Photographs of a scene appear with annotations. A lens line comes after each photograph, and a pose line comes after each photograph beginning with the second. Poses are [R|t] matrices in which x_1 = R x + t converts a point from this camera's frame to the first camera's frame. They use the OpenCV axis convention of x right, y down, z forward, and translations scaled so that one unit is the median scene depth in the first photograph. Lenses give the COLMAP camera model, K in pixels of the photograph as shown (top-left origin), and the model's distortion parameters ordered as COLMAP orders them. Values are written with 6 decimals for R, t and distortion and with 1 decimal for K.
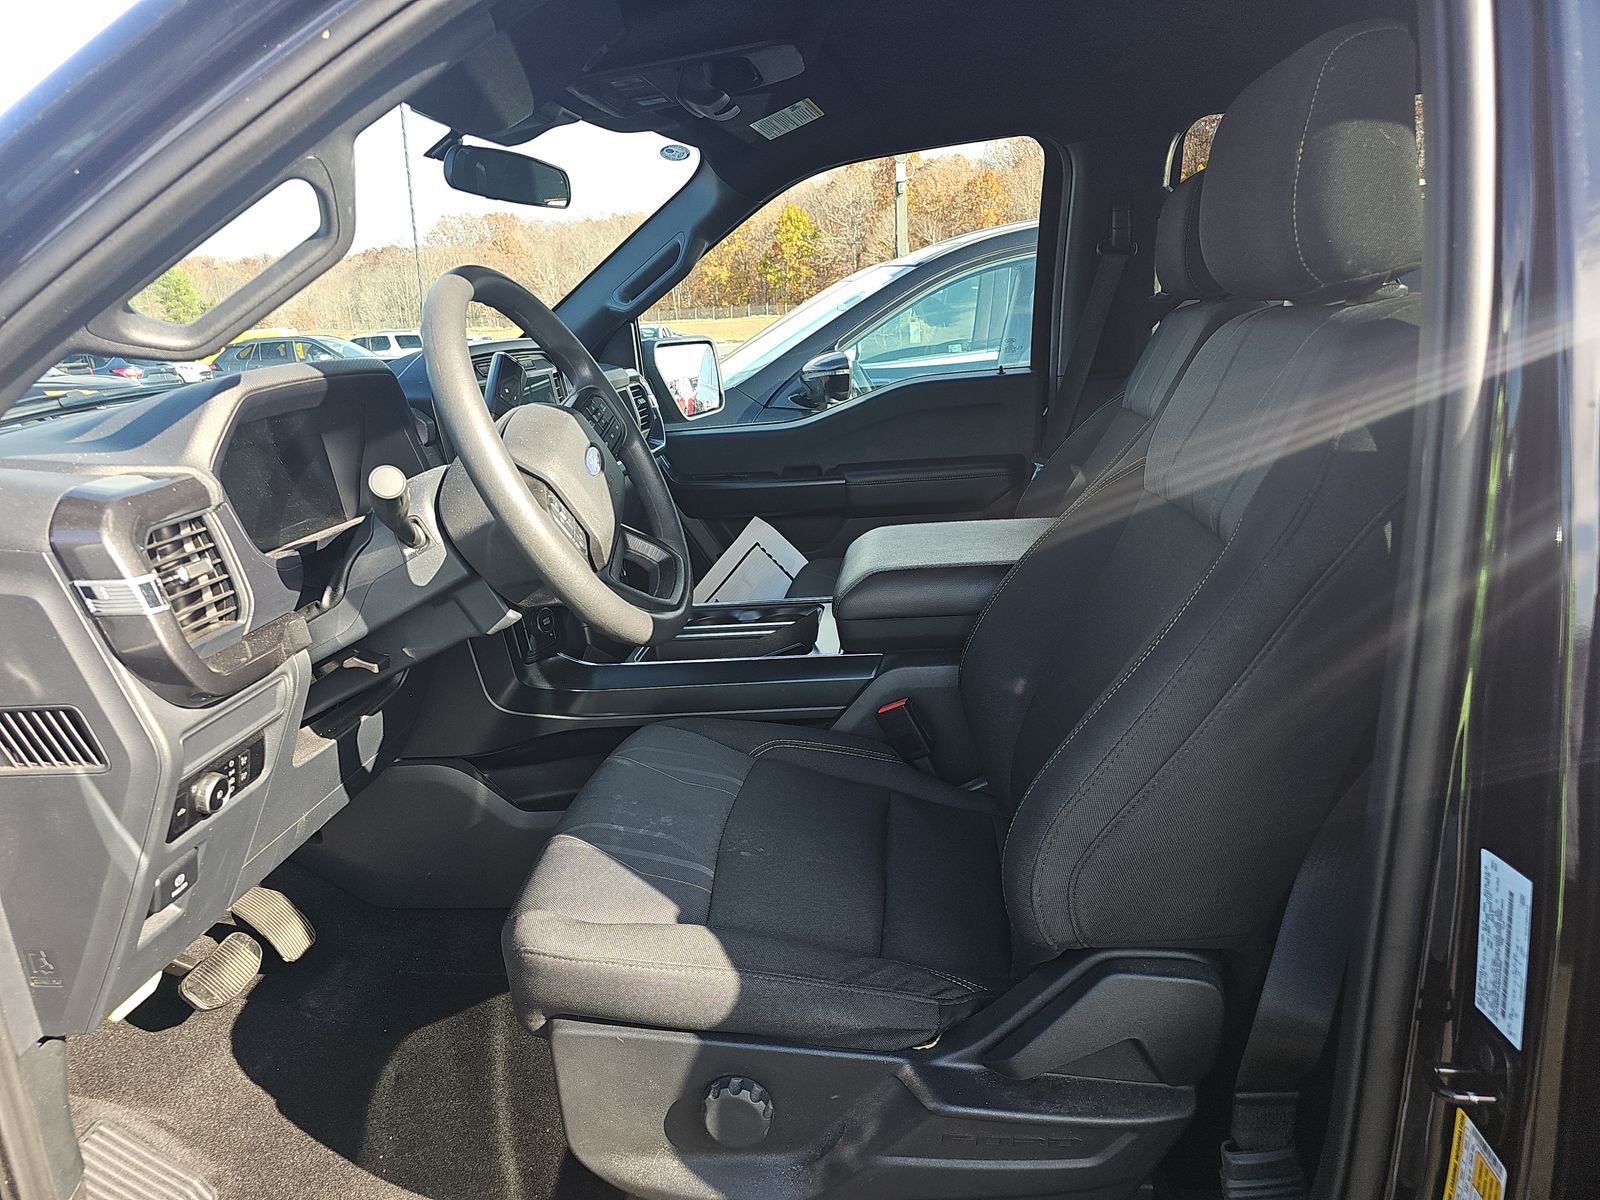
lens RADIAL K [[1075.3, 0, 800.0], [0, 1075.3, 600.0], [0, 0, 1]] dist [0.046734, -0.053881]
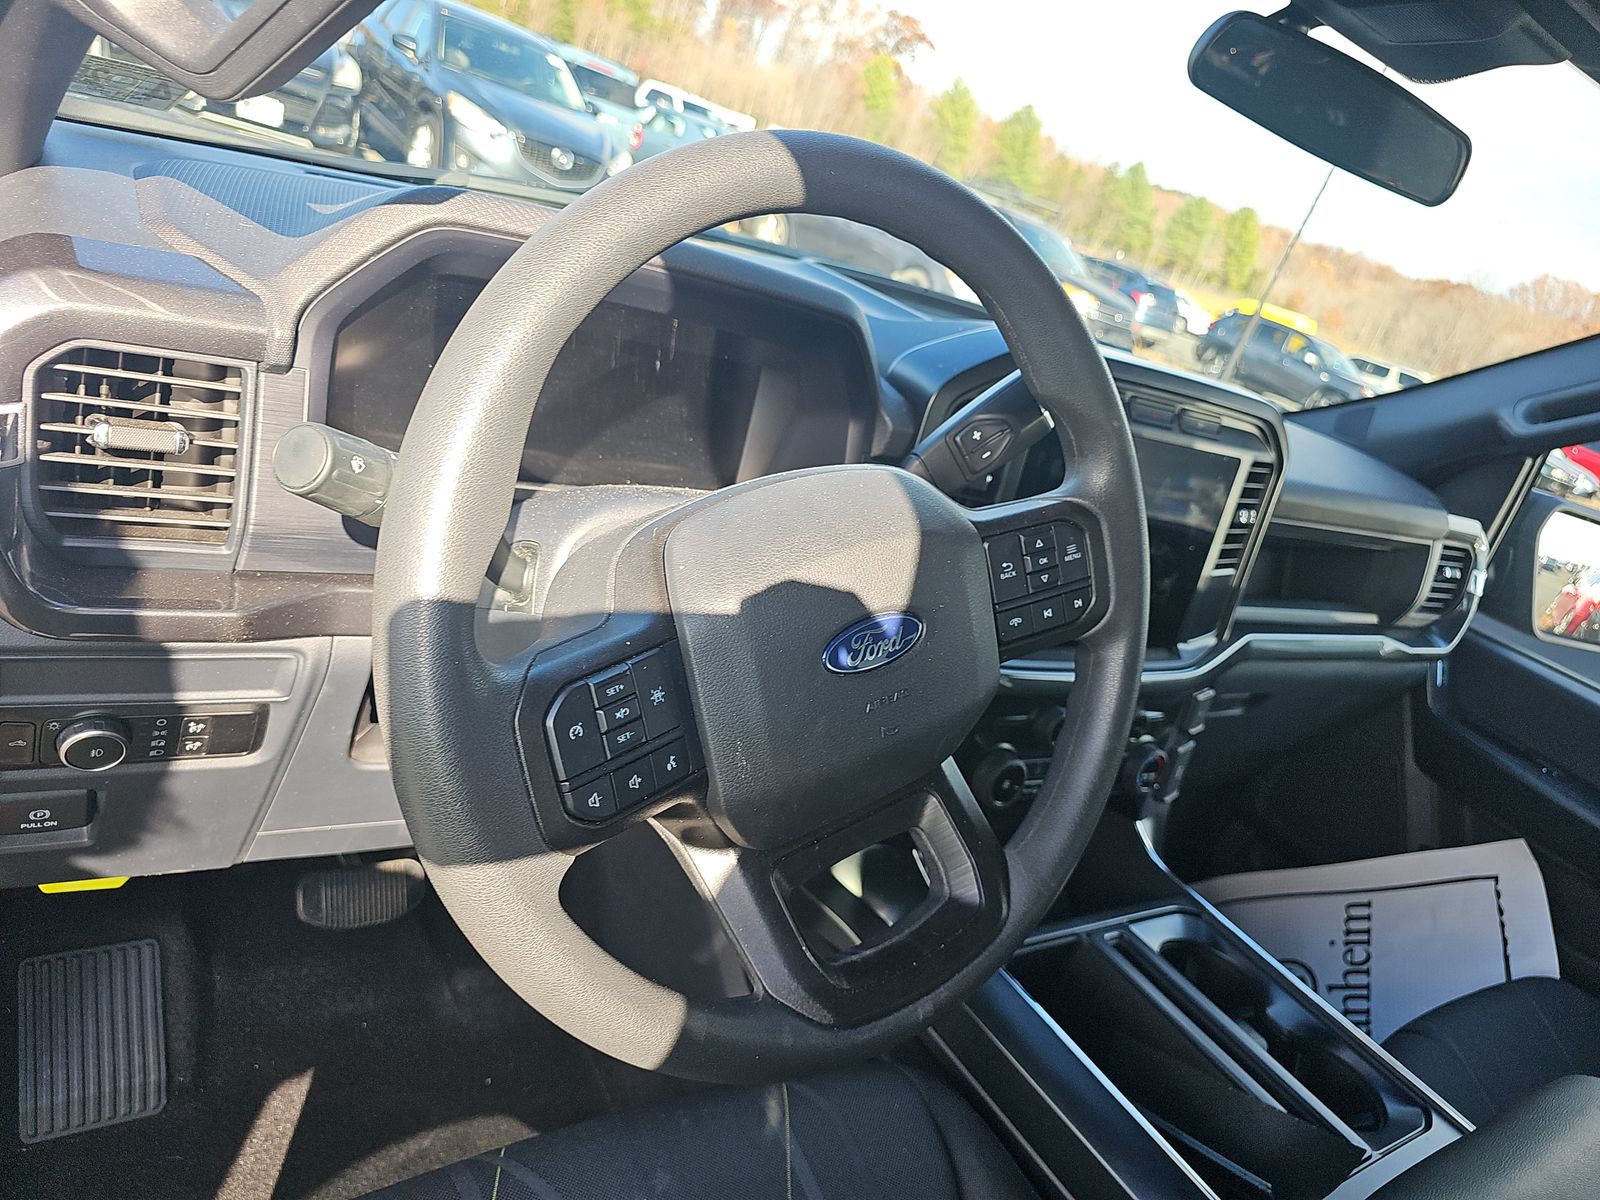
lens RADIAL K [[1075.3, 0, 800.0], [0, 1075.3, 600.0], [0, 0, 1]] dist [0.046734, -0.053881]
pose [[0.581731, 0.529734, -0.617228, 0.024680], [-0.527165, 0.823440, 0.209867, -0.105739], [0.619424, 0.203294, 0.758278, 0.311129]]
